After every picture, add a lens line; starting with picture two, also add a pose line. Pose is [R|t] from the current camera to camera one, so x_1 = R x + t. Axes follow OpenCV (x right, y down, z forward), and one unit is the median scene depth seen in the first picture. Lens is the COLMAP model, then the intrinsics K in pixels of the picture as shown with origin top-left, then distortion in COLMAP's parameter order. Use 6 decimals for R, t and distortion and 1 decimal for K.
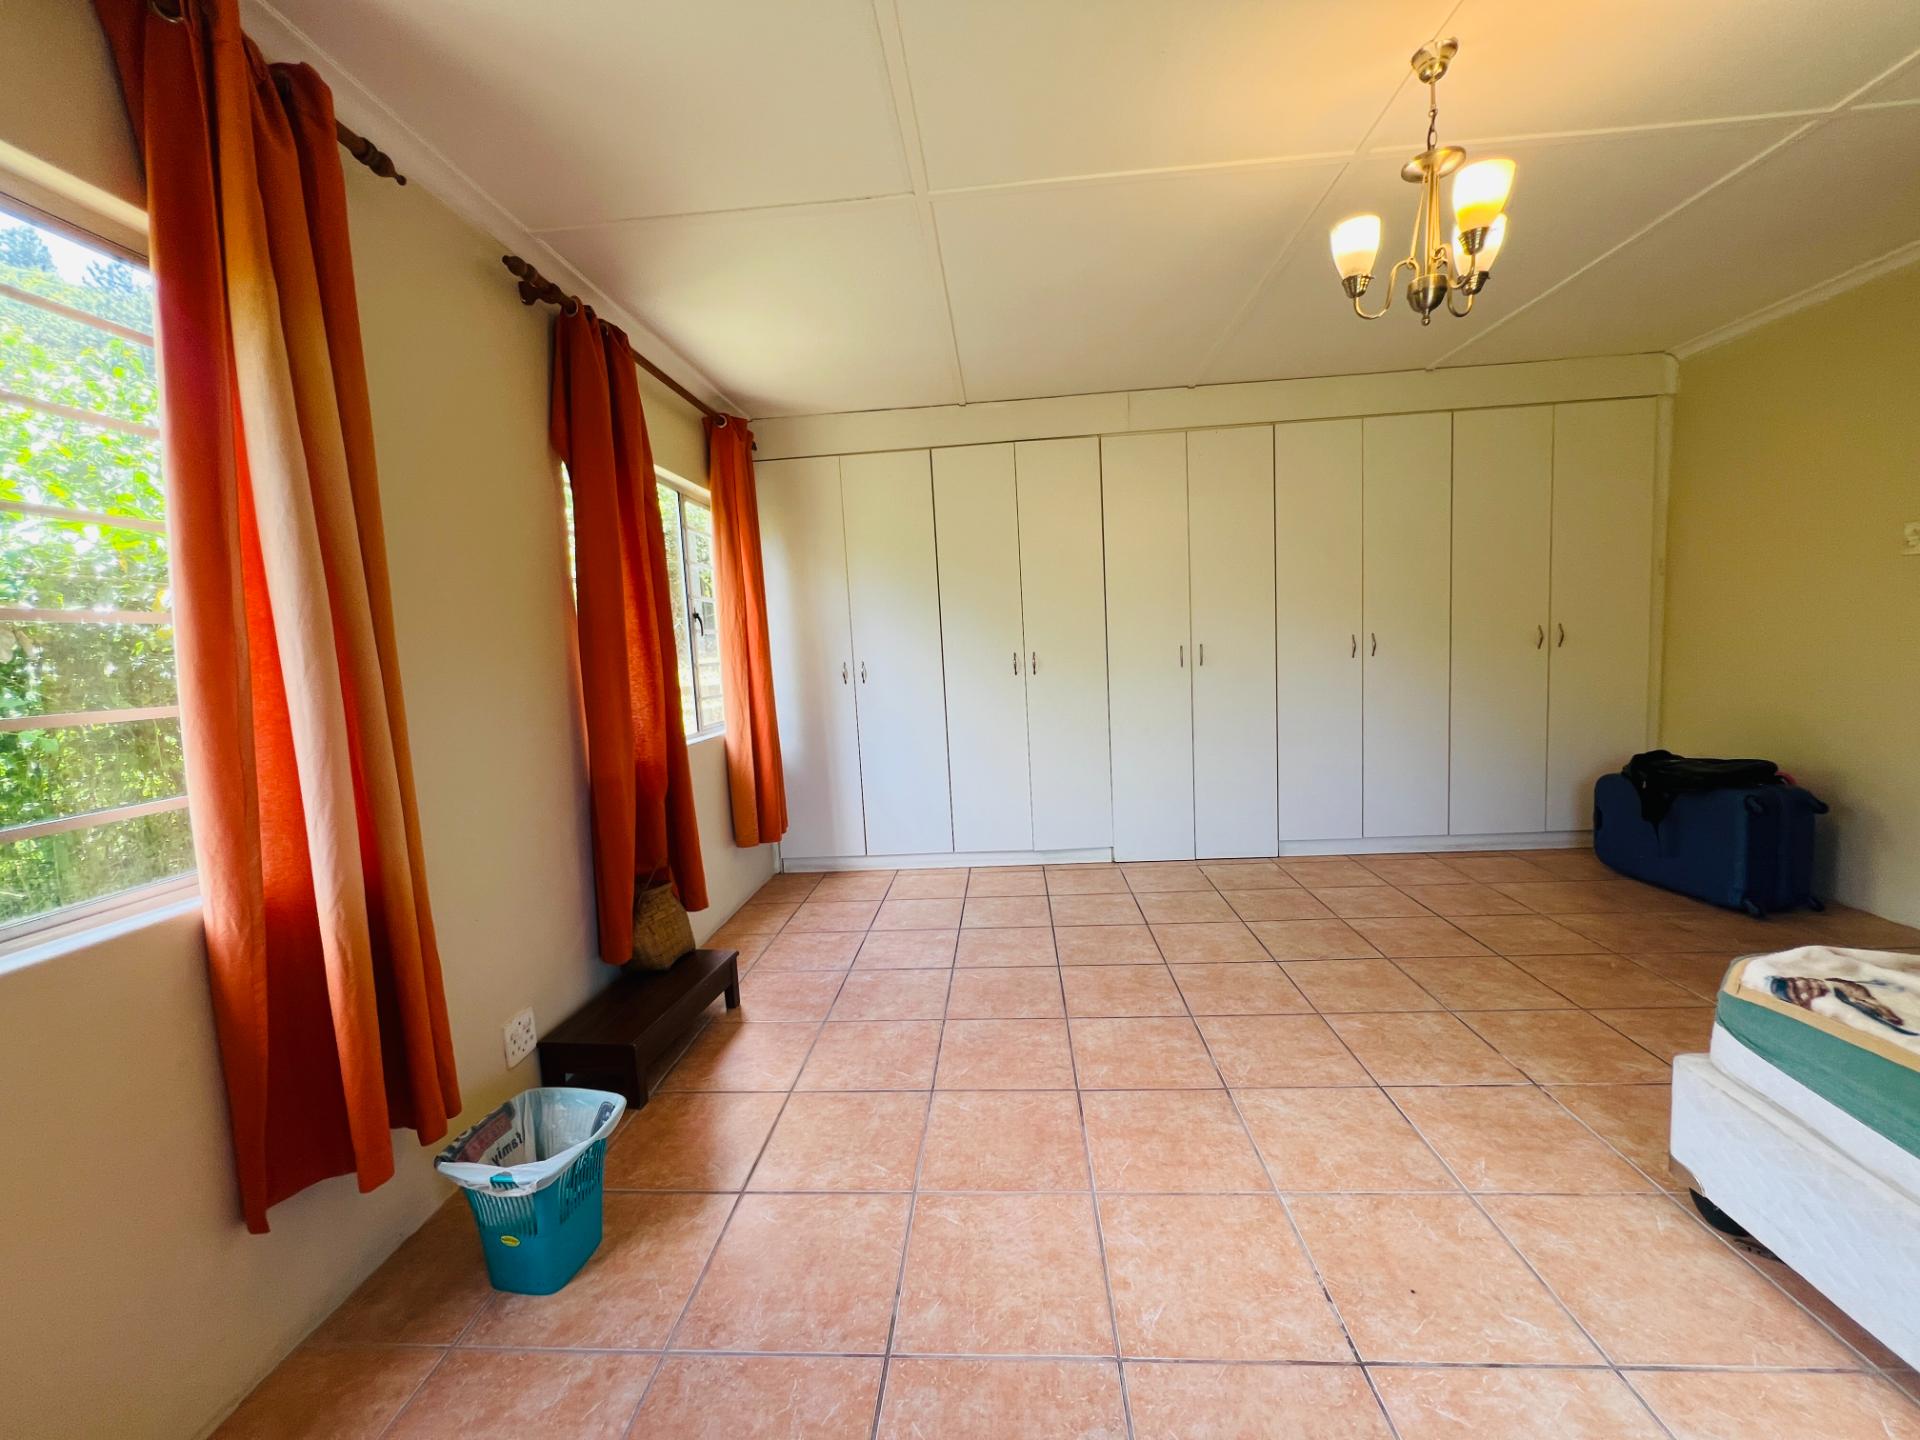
lens RADIAL K [[766.9, 0, 956.9], [0, 766.9, 718.4], [0, 0, 1]] dist [-0.003676, 0.001275]
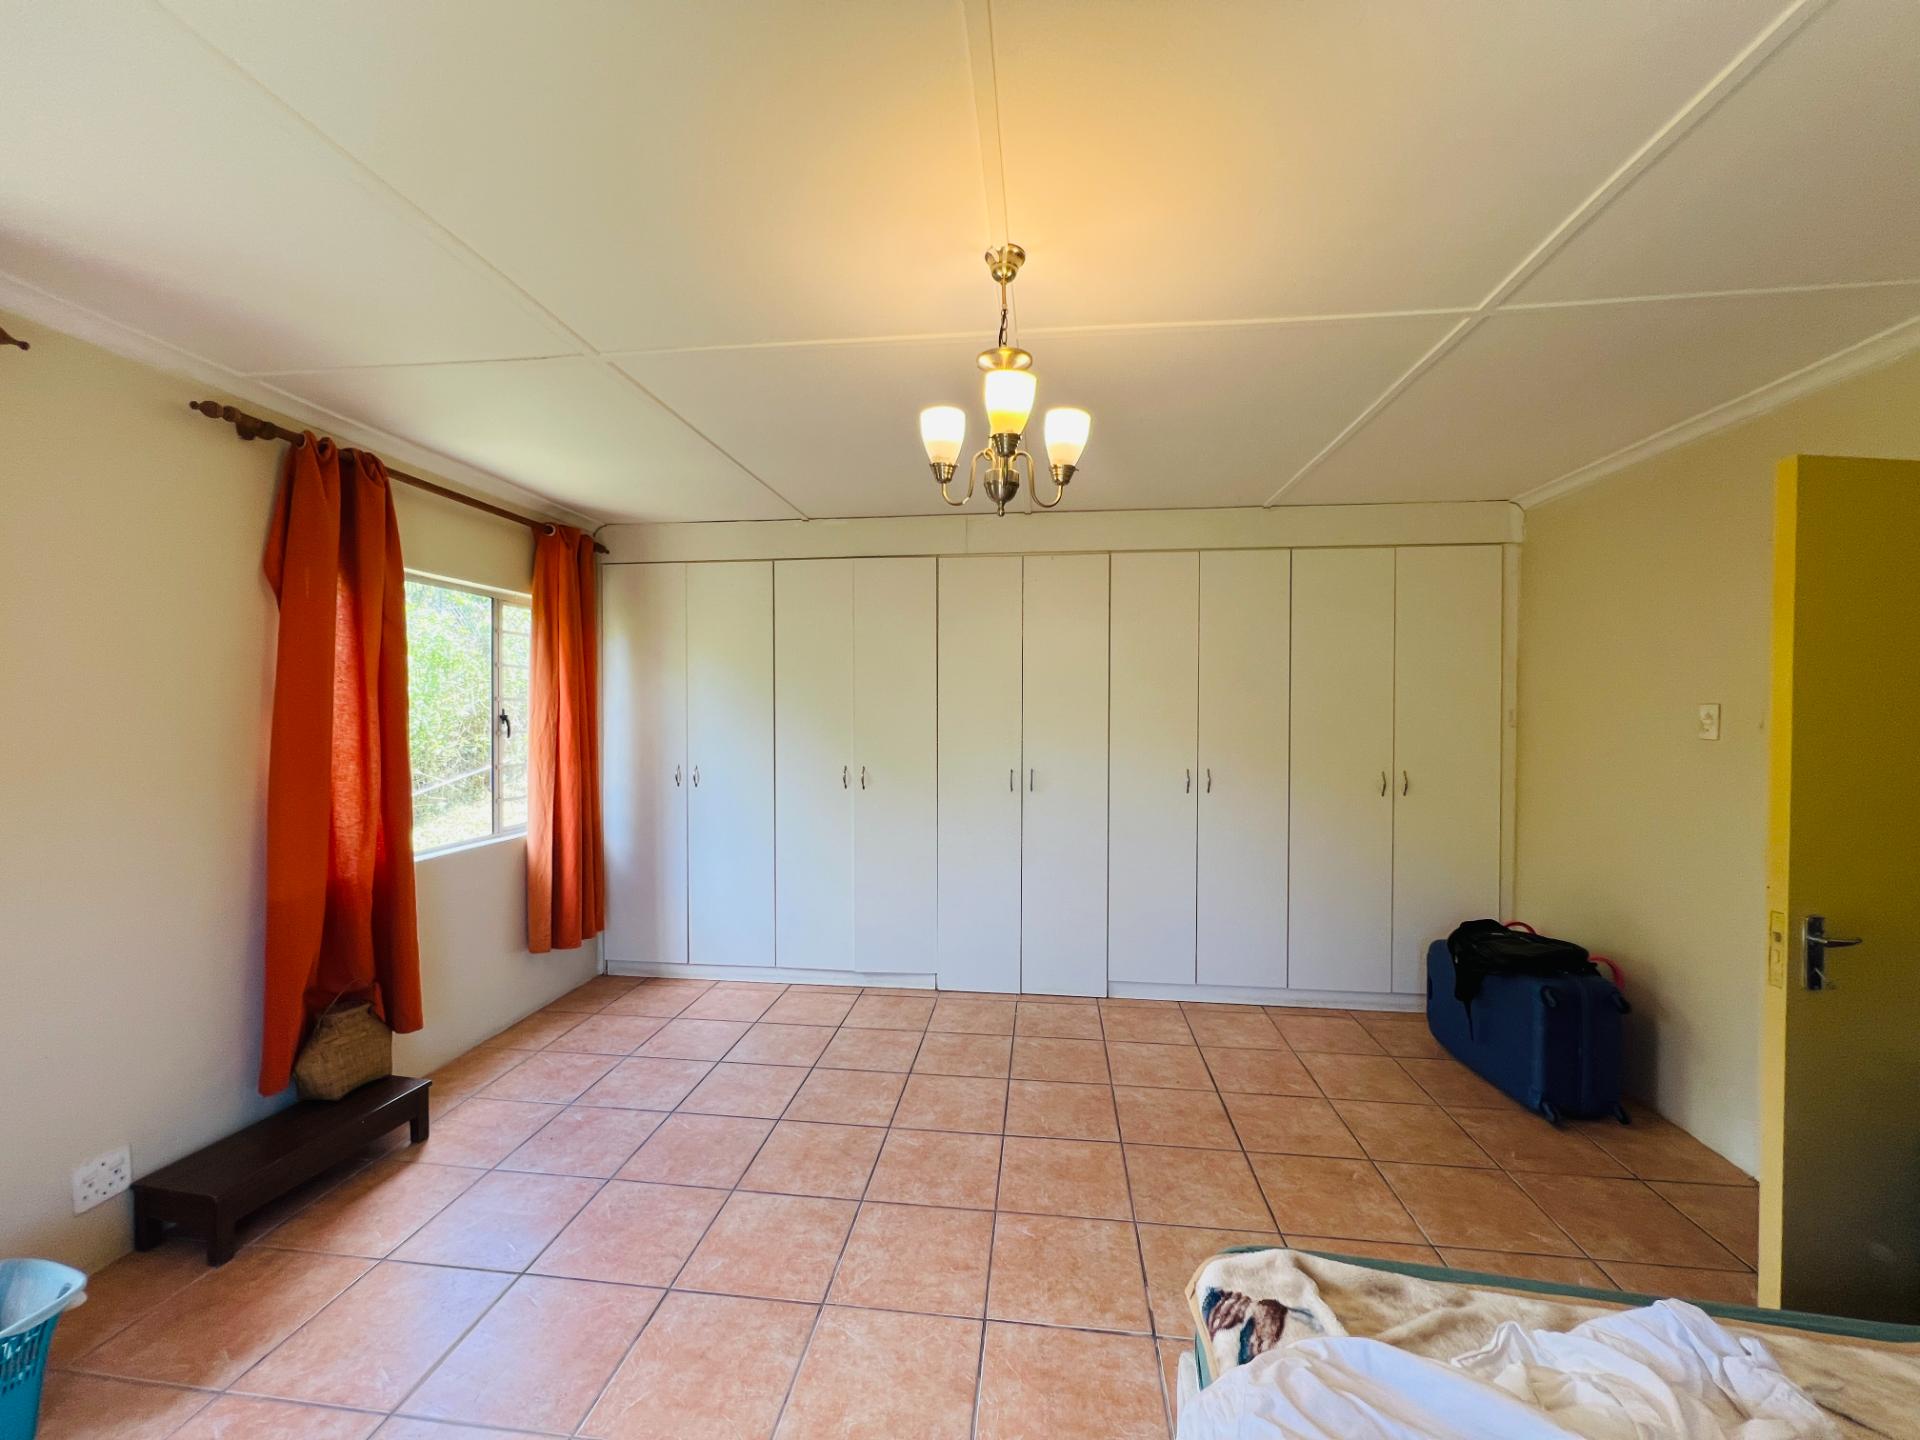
lens RADIAL K [[766.9, 0, 956.9], [0, 766.9, 718.4], [0, 0, 1]] dist [-0.003676, 0.001275]
pose [[0.997179, 0.055689, -0.050335, 0.313396], [-0.059693, 0.994850, -0.081911, -0.088406], [0.045515, 0.084685, 0.995368, 0.024452]]
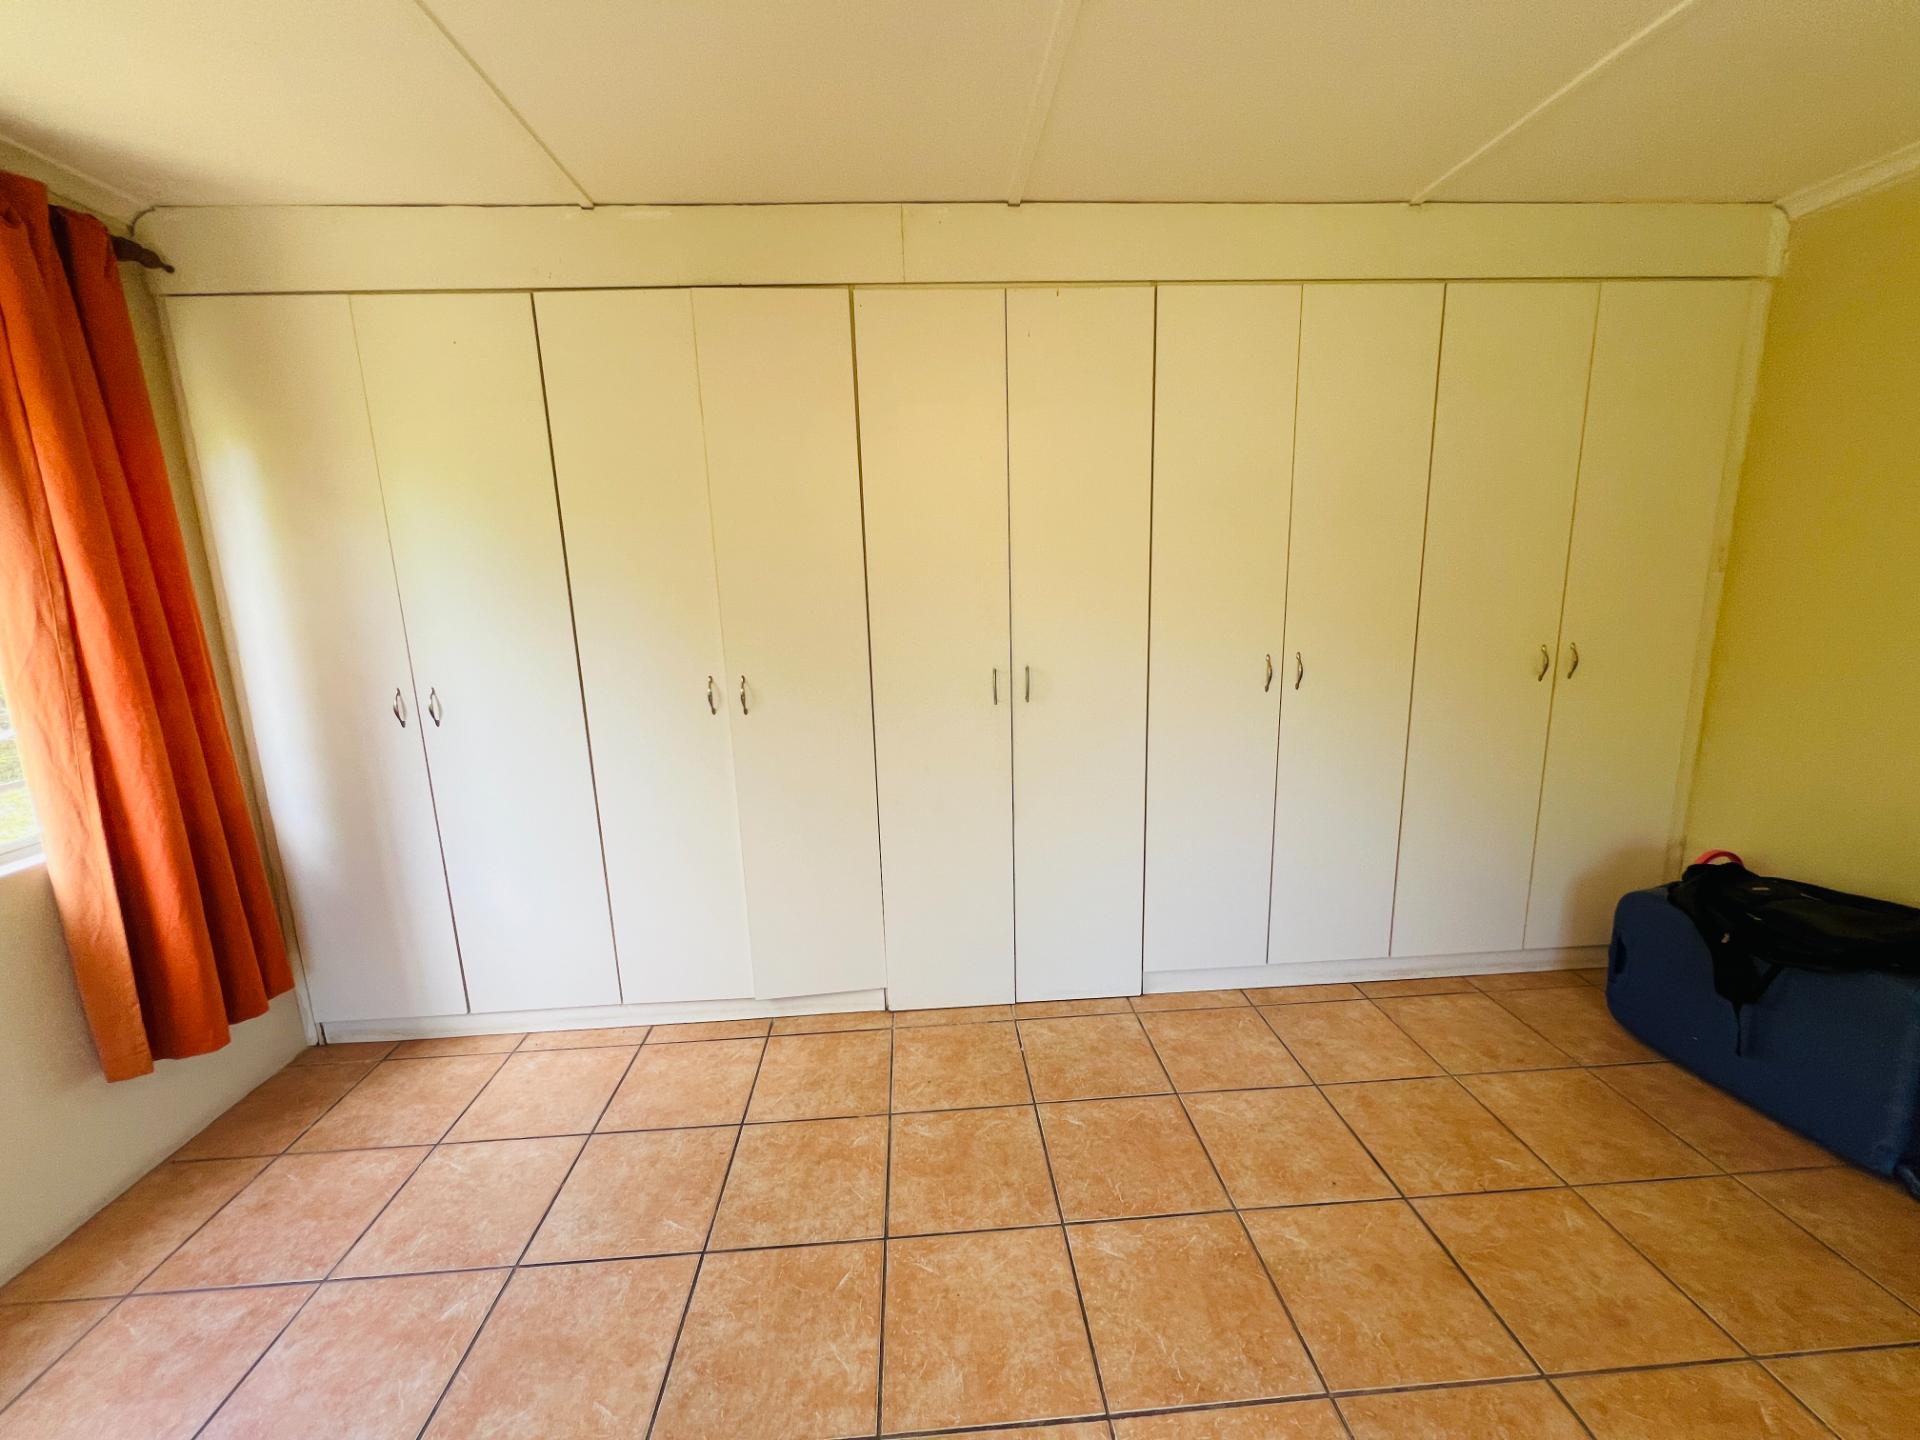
lens RADIAL K [[766.9, 0, 956.9], [0, 766.9, 718.4], [0, 0, 1]] dist [-0.003676, 0.001275]
pose [[0.991616, -0.000867, 0.129214, 0.218036], [-0.010409, 0.996192, 0.086560, -0.125225], [-0.128797, -0.087180, 0.987832, 0.483364]]
